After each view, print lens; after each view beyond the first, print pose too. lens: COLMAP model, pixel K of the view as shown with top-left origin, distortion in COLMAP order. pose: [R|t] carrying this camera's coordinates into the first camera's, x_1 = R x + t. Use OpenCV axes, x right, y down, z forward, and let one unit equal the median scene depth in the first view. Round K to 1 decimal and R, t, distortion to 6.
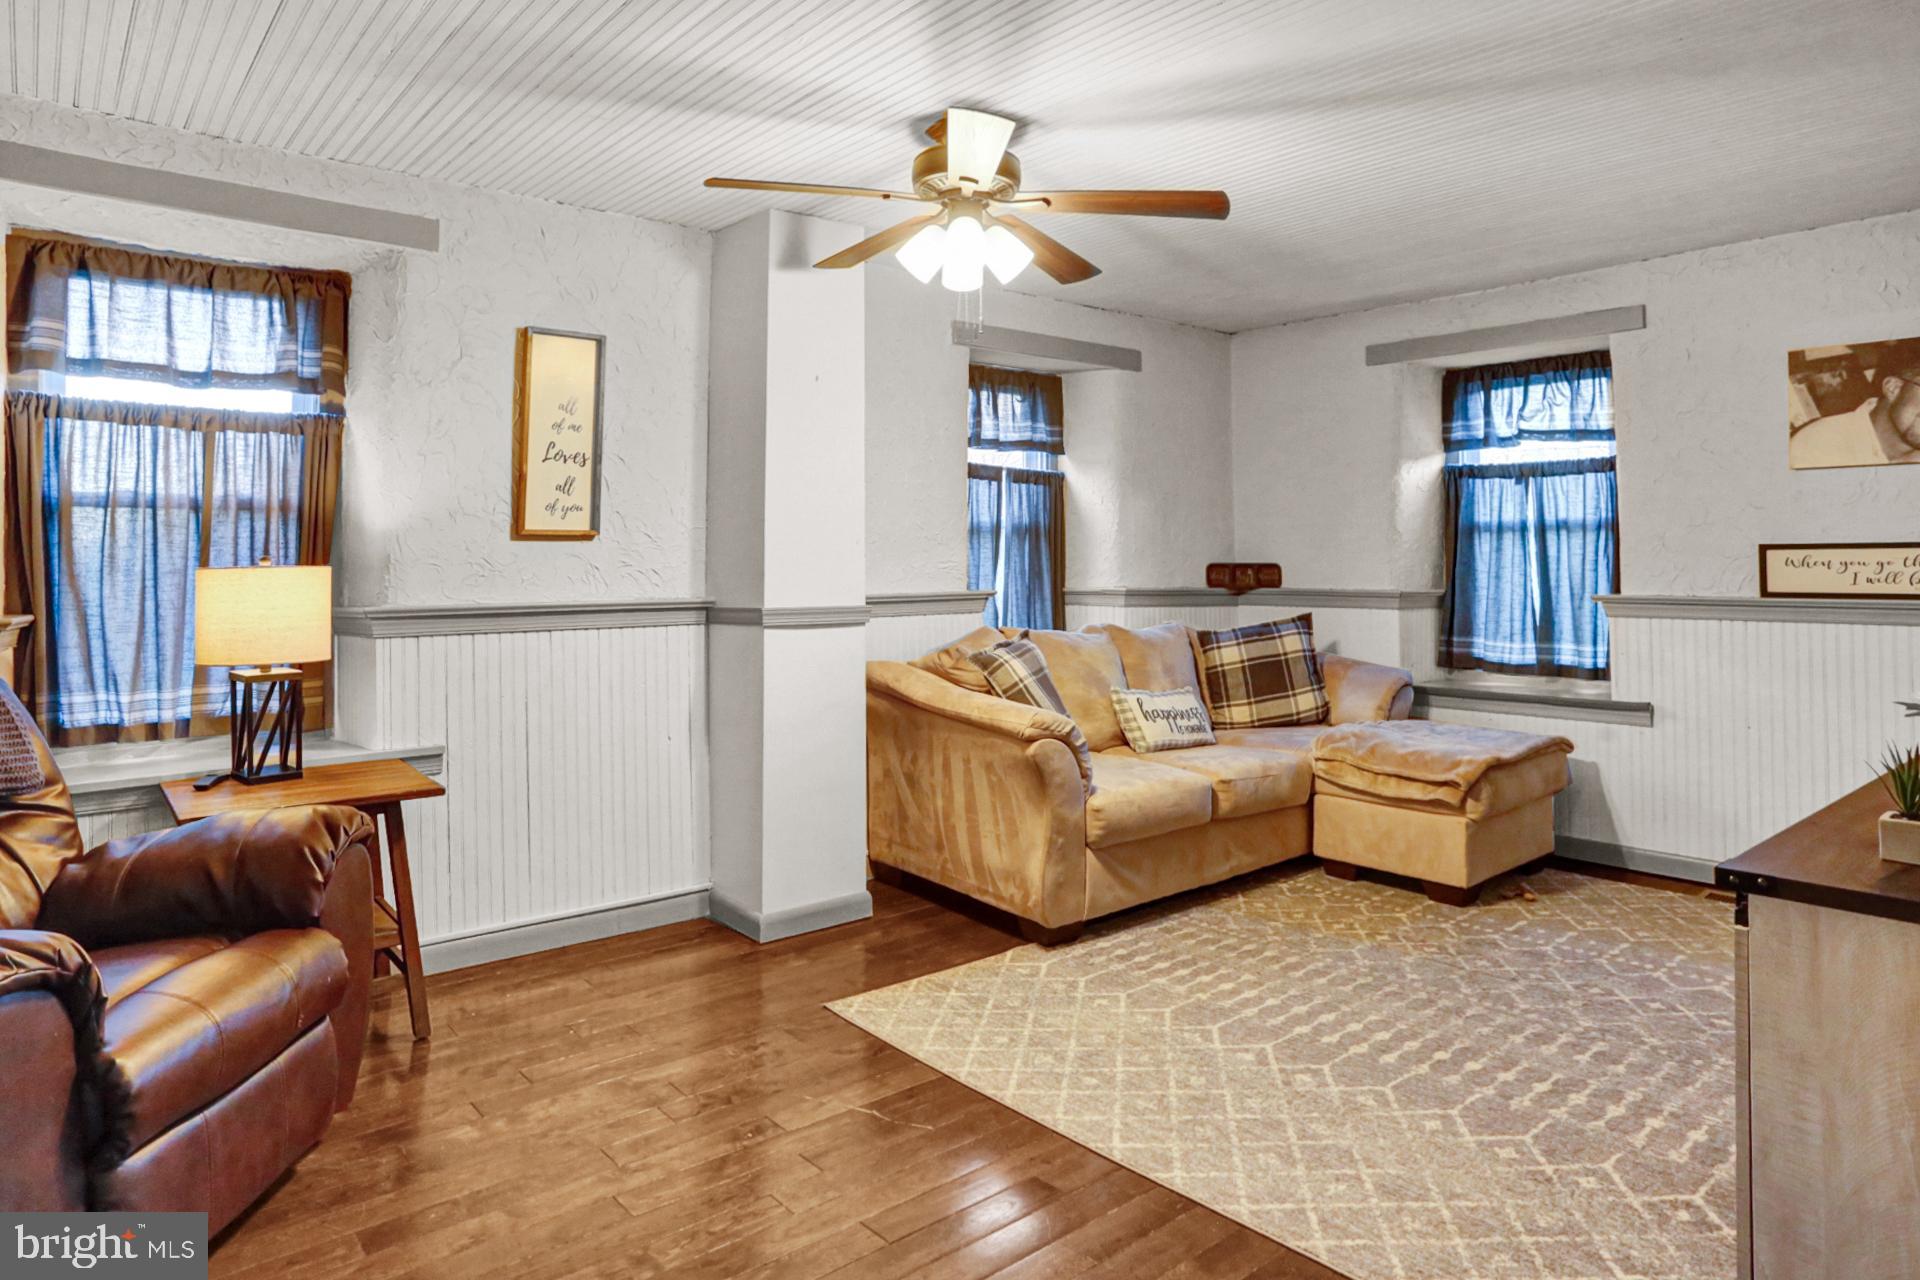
lens RADIAL K [[1158.9, 0, 958.0], [0, 1158.9, 537.3], [0, 0, 1]] dist [-0.069861, 0.026783]
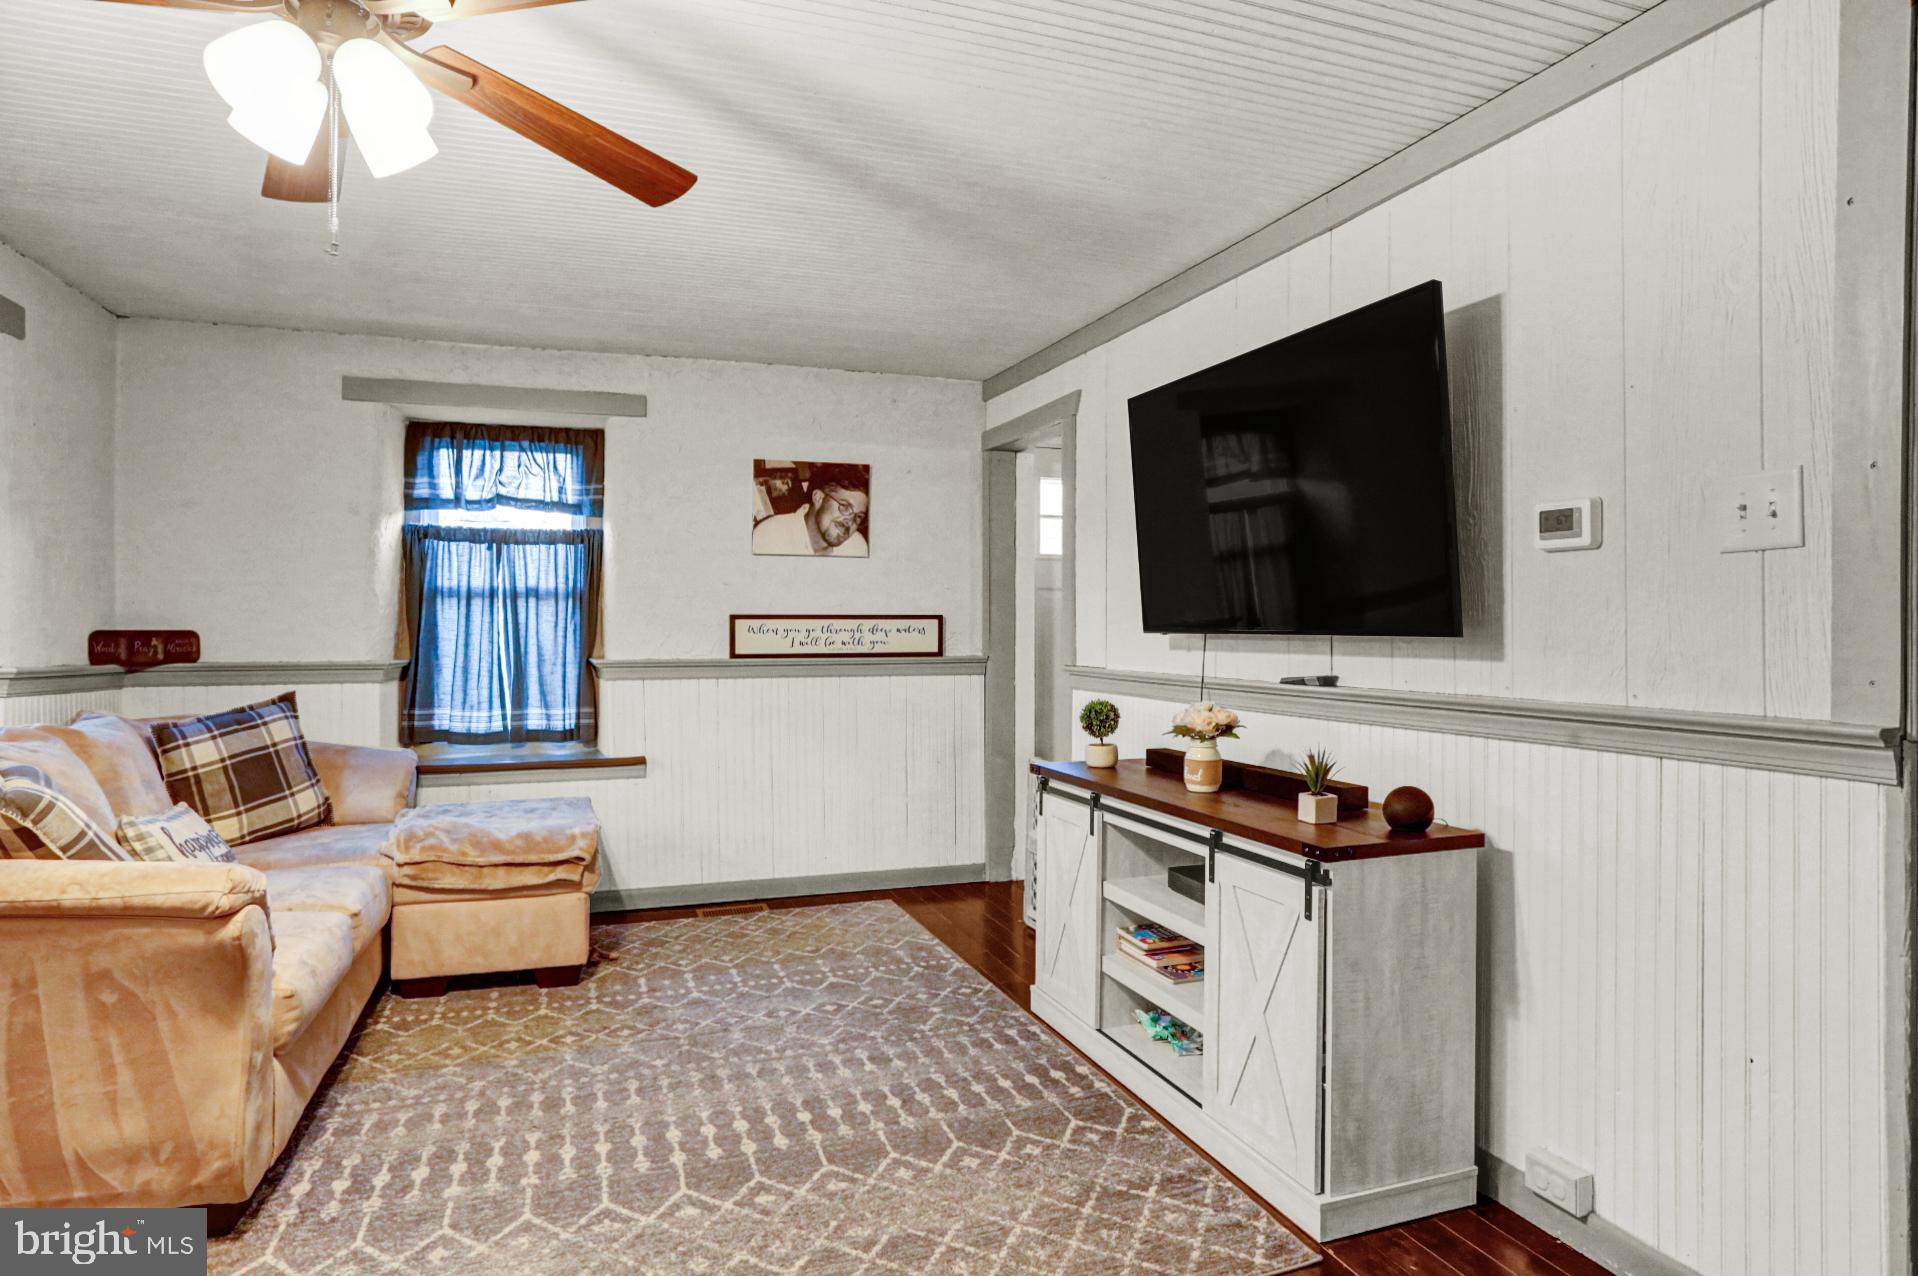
lens RADIAL K [[1070.6, 0, 959.0], [0, 1070.6, 638.0], [0, 0, 1]] dist [-0.057926, 0.022382]
pose [[0.347111, -0.007422, 0.937795, -0.290262], [-0.020431, 0.999672, 0.015474, 0.008942], [-0.937601, -0.024531, 0.346846, 0.392683]]
